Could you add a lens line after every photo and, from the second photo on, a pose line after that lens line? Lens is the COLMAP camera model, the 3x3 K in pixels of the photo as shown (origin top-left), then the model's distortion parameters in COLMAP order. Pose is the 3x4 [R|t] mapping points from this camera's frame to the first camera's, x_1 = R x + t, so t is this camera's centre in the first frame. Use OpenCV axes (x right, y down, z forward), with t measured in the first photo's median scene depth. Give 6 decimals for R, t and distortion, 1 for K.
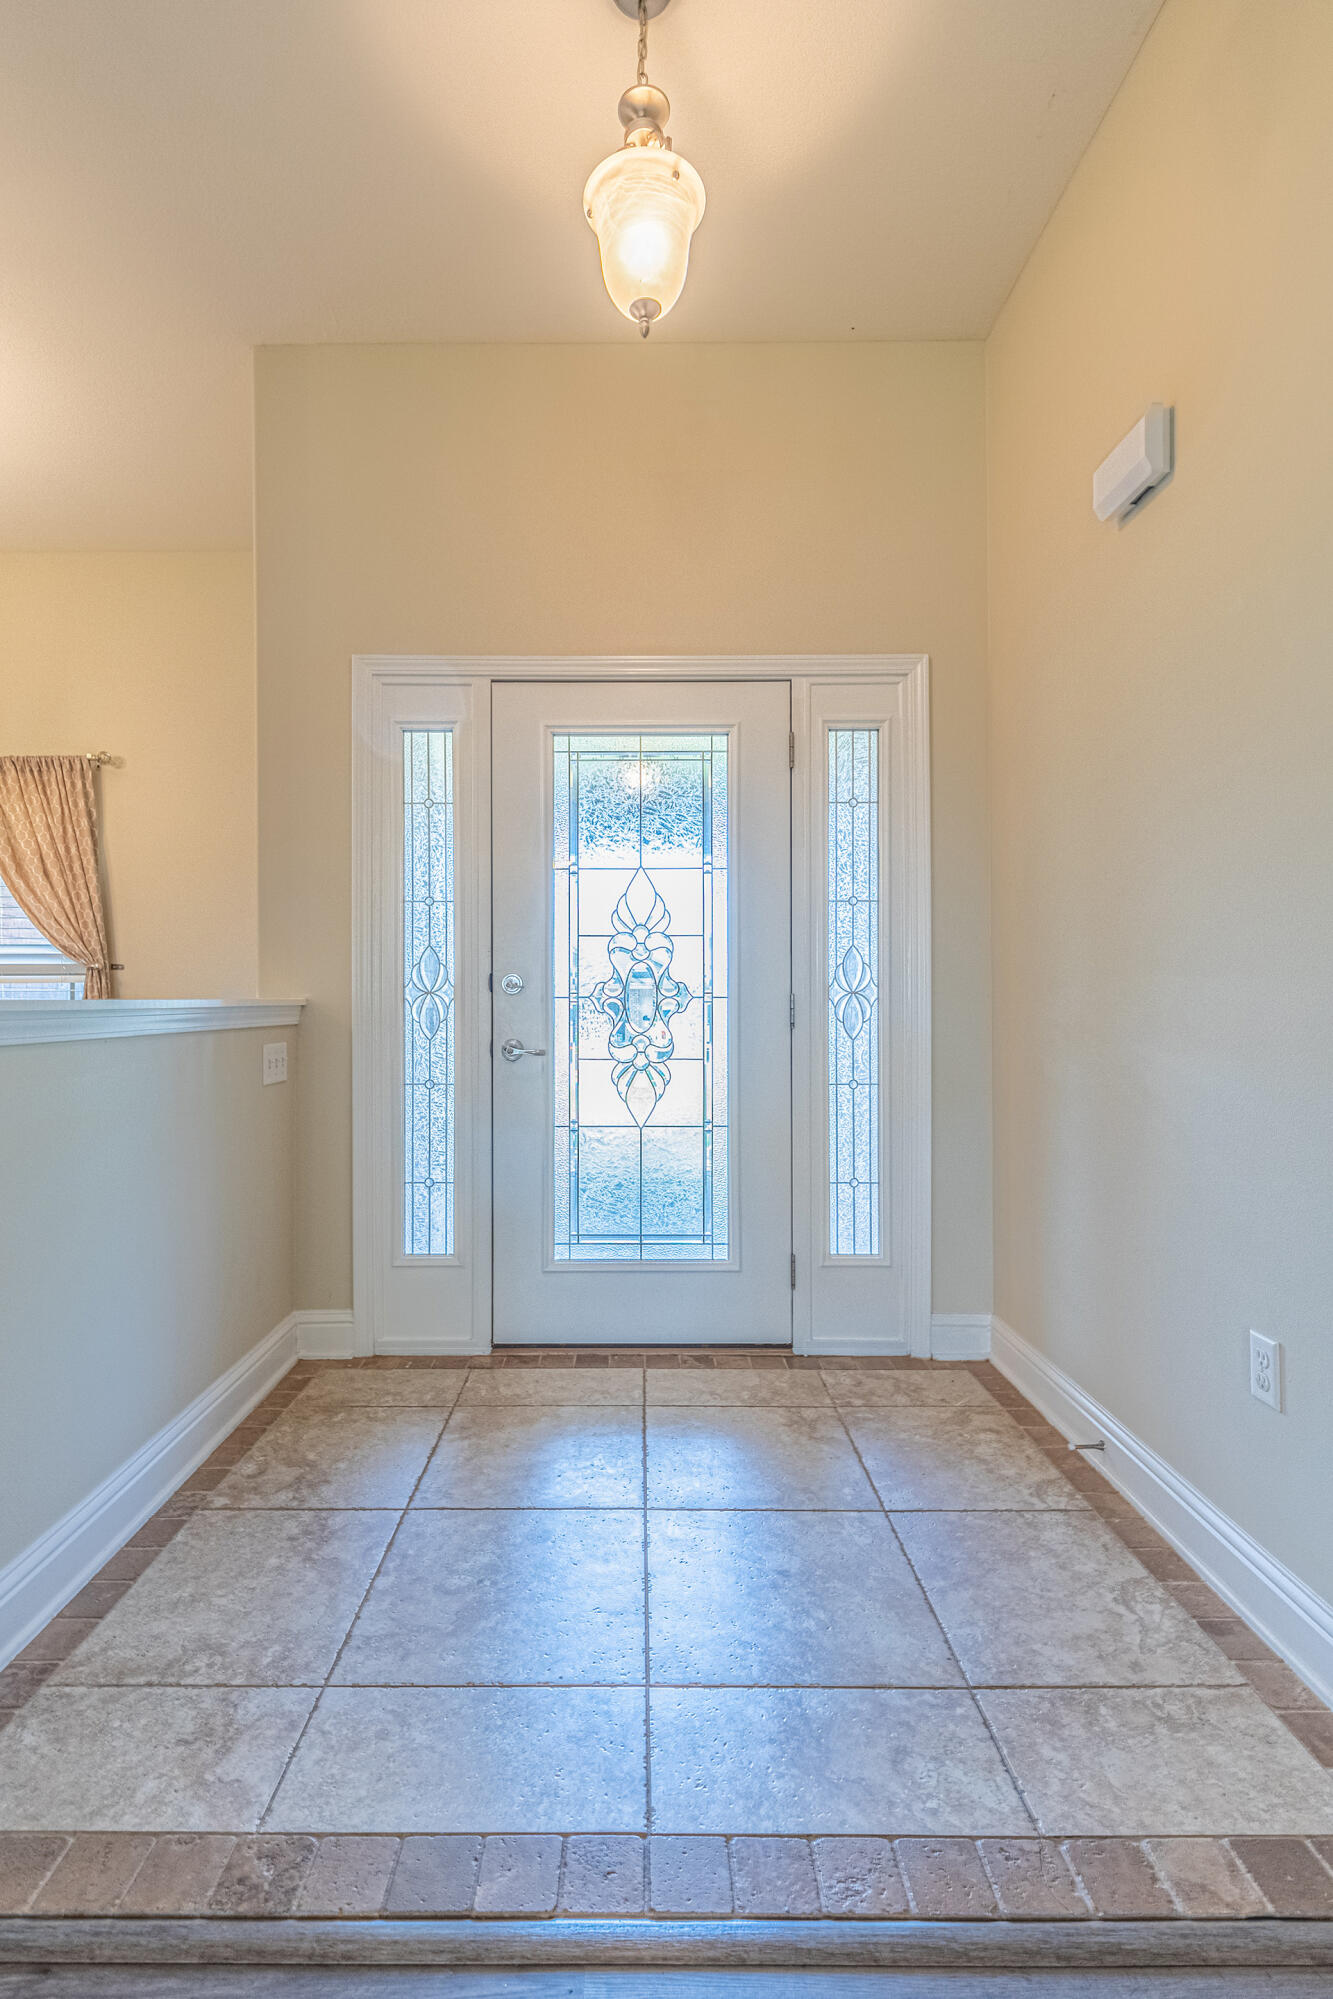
lens RADIAL K [[926.3, 0, 633.4], [0, 926.3, 1002.1], [0, 0, 1]] dist [0.005567, -0.000618]
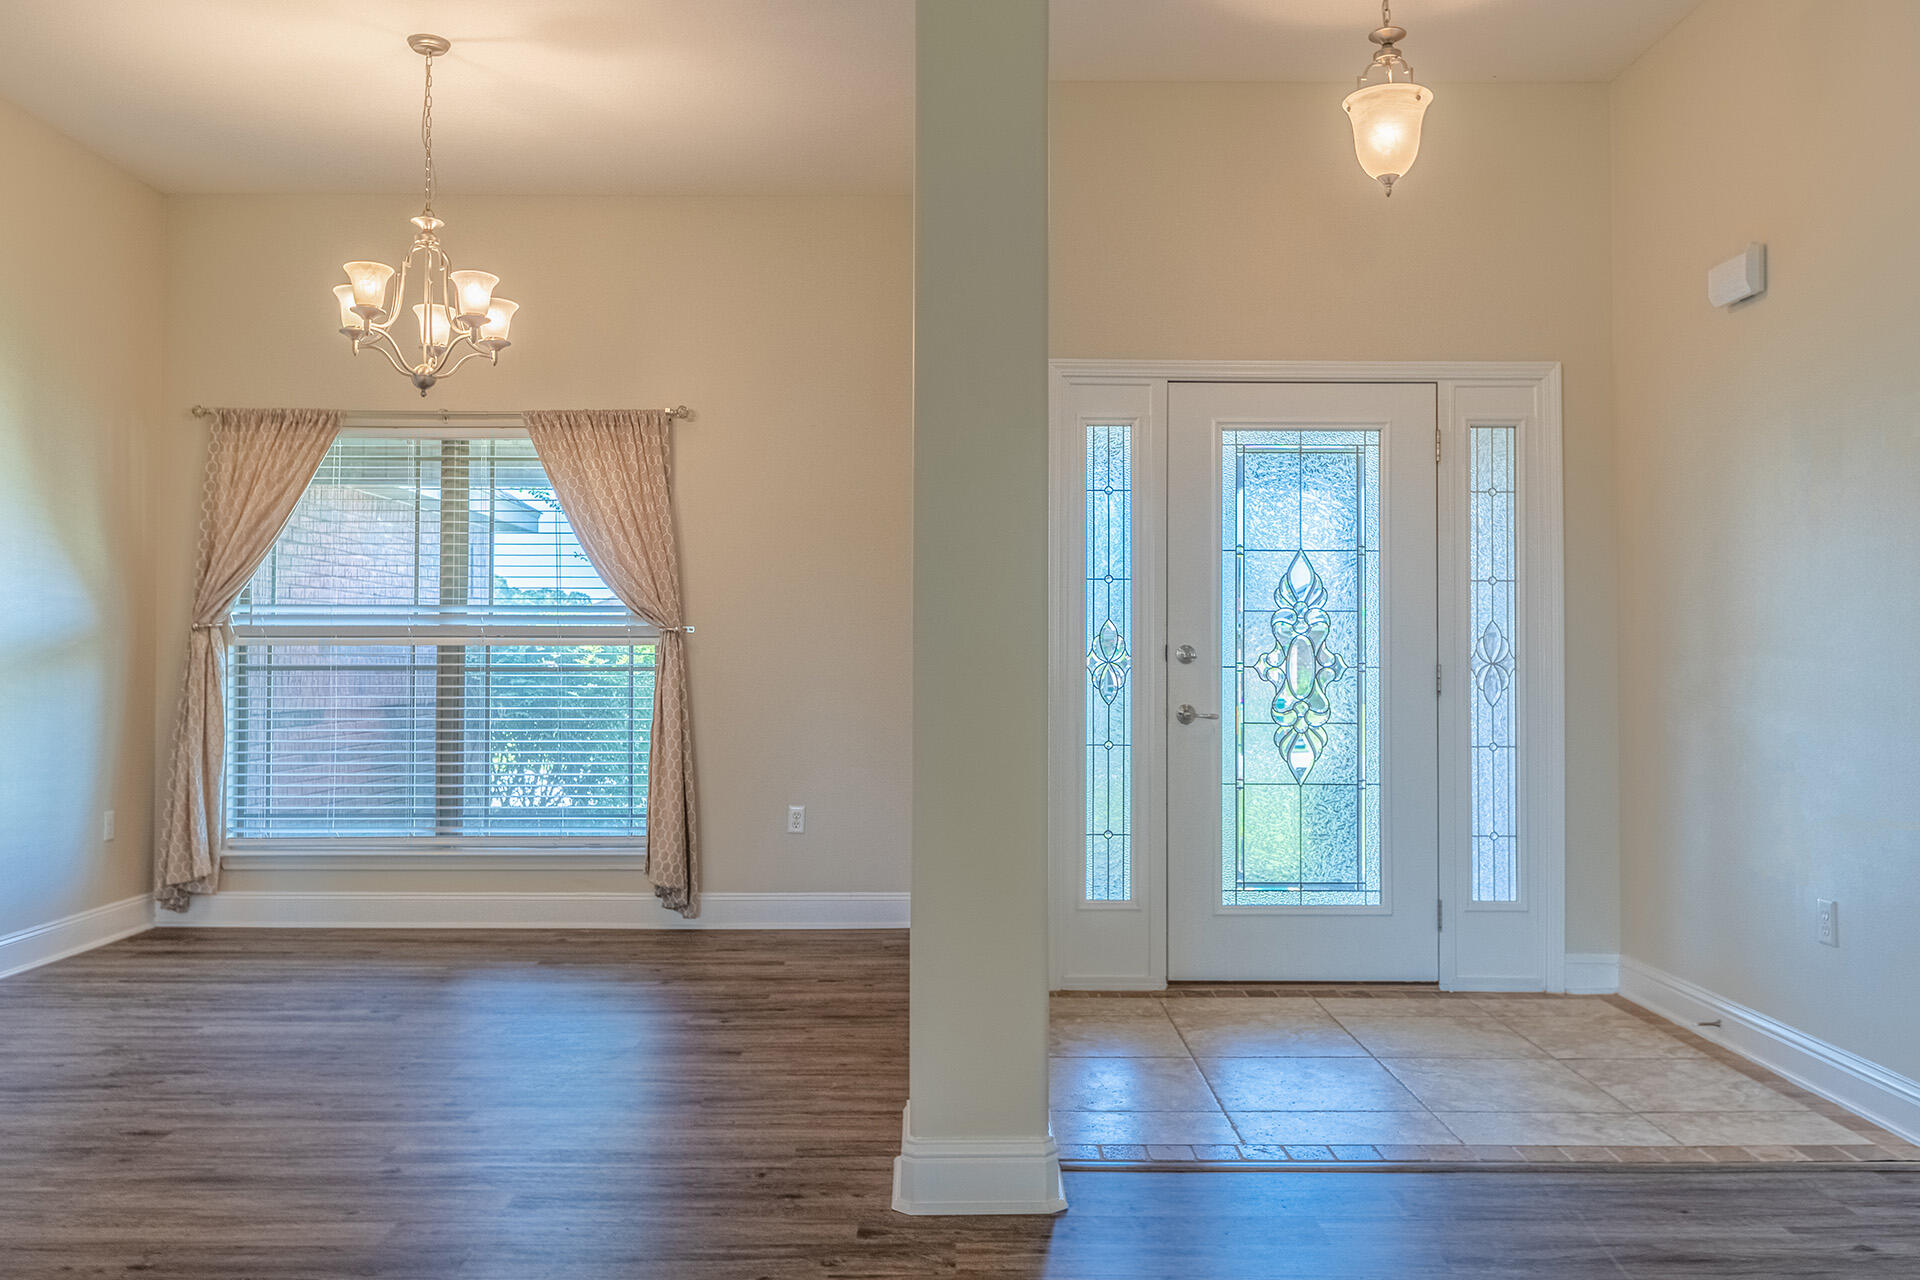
lens RADIAL K [[1505.7, 0, 966.5], [0, 1505.7, 628.6], [0, 0, 1]] dist [-0.000070, 0.000846]
pose [[0.999961, 0.004674, 0.007522, -0.408732], [-0.004541, 0.999836, -0.017548, -0.017694], [-0.007602, 0.017513, 0.999818, -0.800765]]
